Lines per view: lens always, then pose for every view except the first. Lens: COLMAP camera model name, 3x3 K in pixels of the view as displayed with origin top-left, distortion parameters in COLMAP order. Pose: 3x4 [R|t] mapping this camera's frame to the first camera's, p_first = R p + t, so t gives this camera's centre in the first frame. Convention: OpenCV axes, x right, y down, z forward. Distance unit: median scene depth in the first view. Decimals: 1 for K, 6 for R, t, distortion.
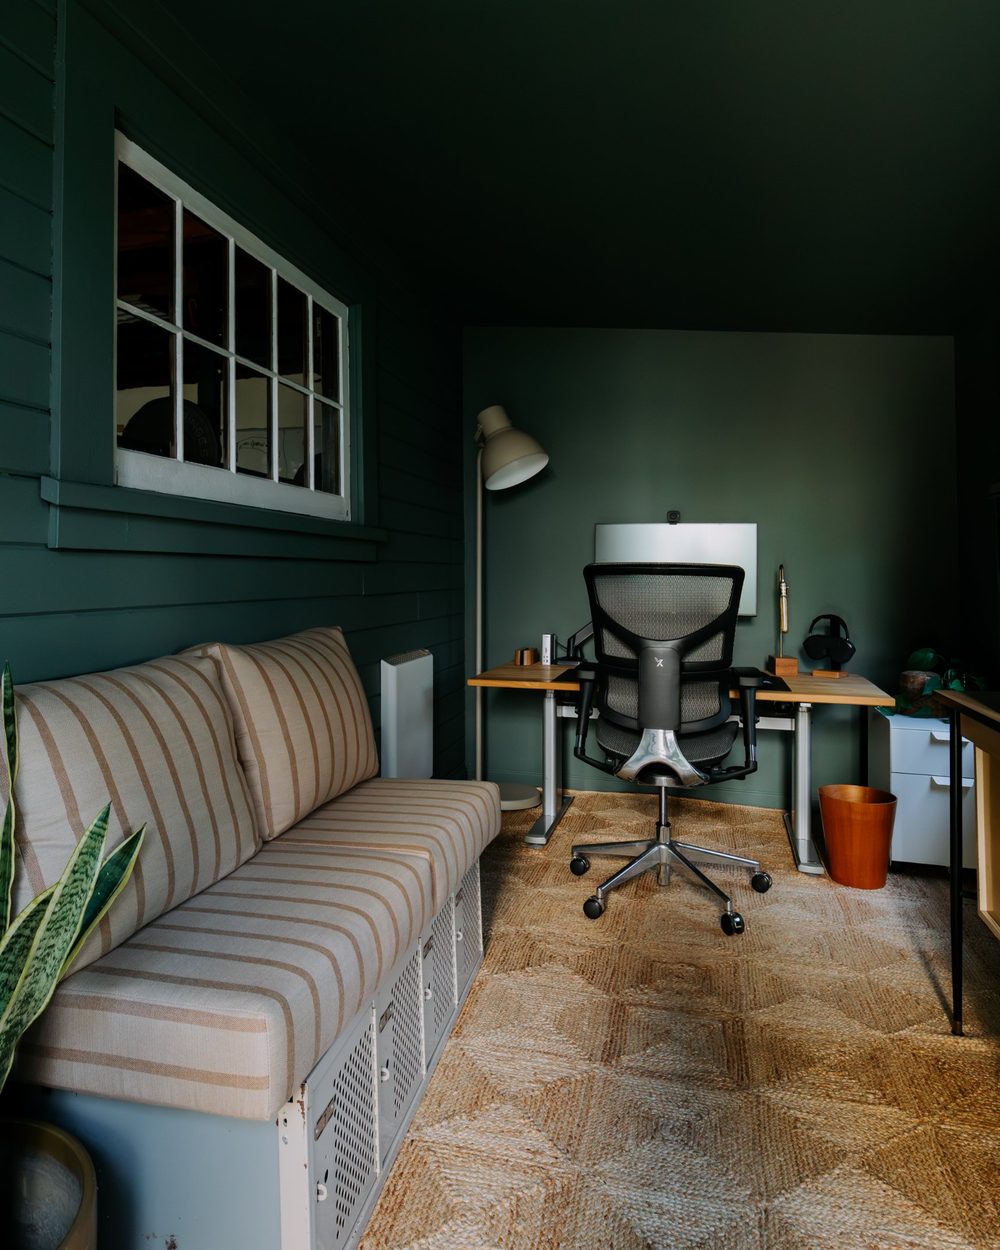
lens RADIAL K [[978.5, 0, 497.3], [0, 978.5, 578.7], [0, 0, 1]] dist [-0.002378, -0.009444]
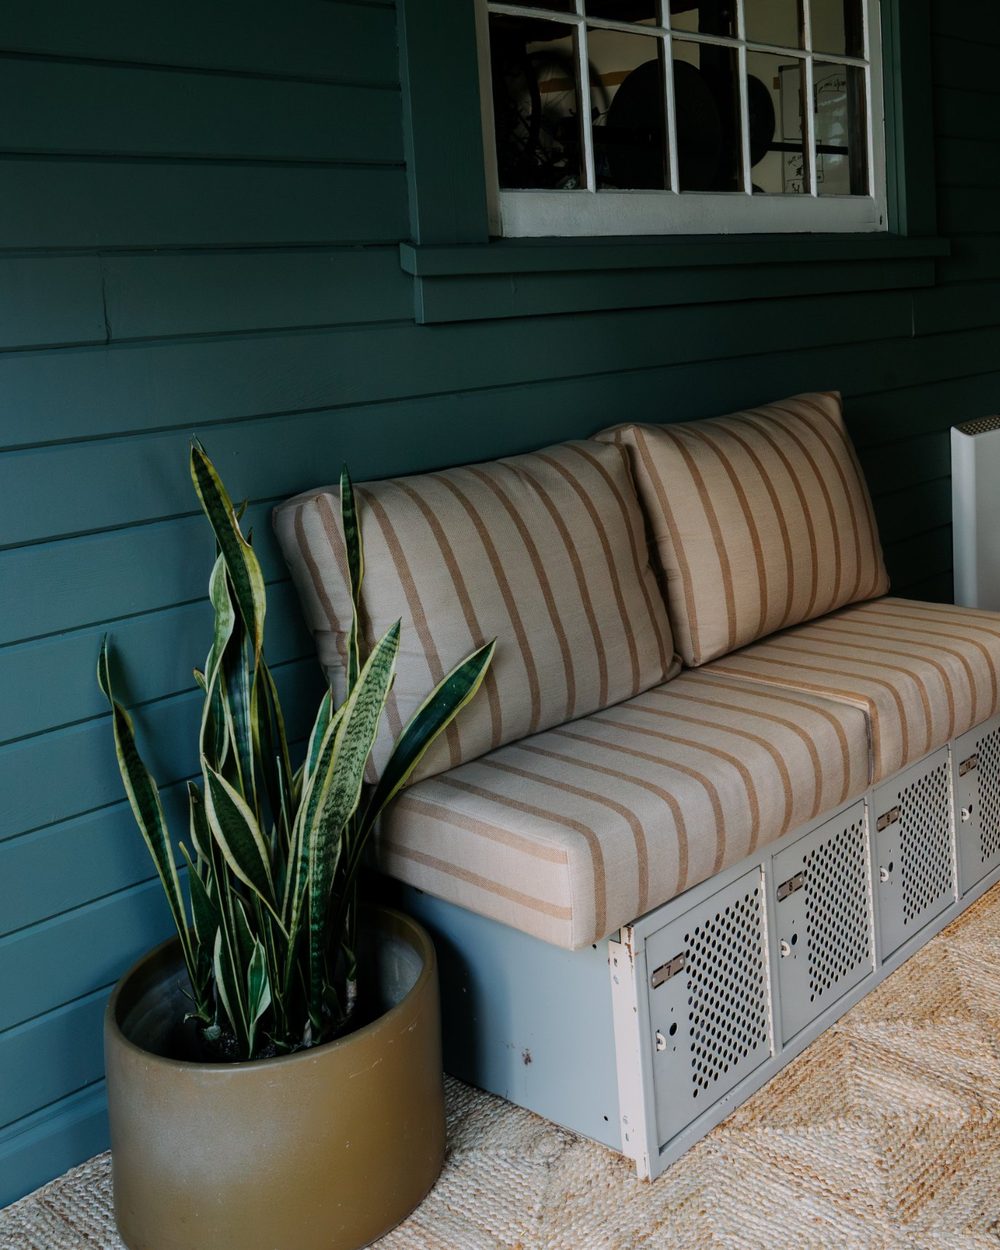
lens RADIAL K [[1472.7, 0, 500.0], [0, 1472.7, 625.0], [0, 0, 1]] dist [-0.007296, -0.081681]
pose [[0.867387, 0.091162, -0.489212, 0.289386], [0.029423, 0.971963, 0.233287, -0.075998], [0.496763, -0.216744, 0.840386, -0.144003]]
